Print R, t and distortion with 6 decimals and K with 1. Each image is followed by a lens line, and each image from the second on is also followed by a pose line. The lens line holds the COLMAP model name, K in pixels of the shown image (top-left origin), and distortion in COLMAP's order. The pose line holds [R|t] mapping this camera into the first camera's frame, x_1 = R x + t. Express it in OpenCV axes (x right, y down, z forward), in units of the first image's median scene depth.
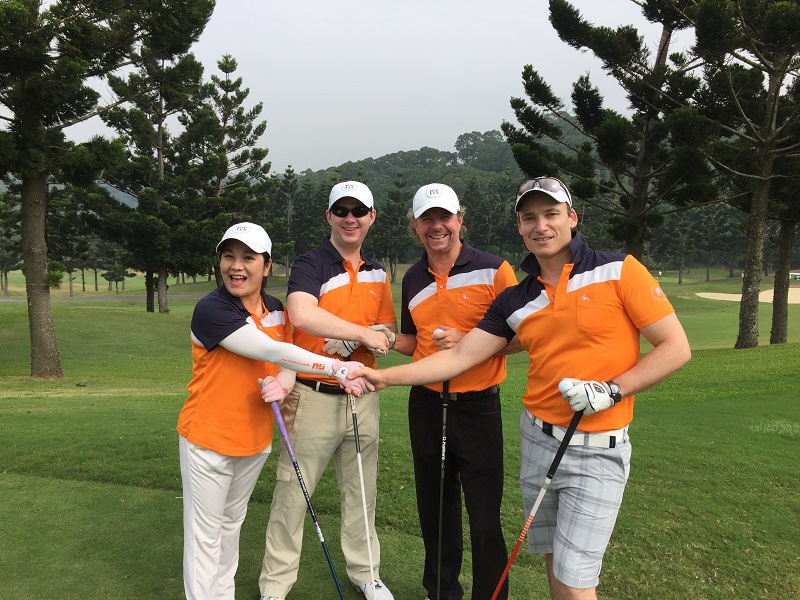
lens RADIAL K [[677.6, 0, 407.2], [0, 677.6, 292.2], [0, 0, 1]] dist [0.090322, -0.130826]
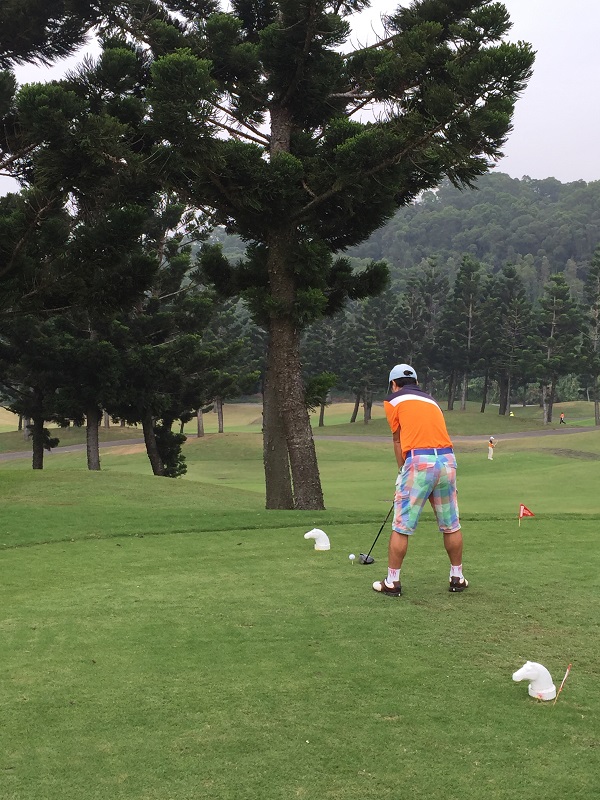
lens RADIAL K [[1107.1, 0, 288.9], [0, 1107.1, 396.4], [0, 0, 1]] dist [0.041341, 0.000000]
pose [[0.995141, -0.020641, 0.096268, -0.283986], [0.025235, 0.998587, -0.046759, 0.007479], [-0.095167, 0.048961, 0.994257, -0.181266]]
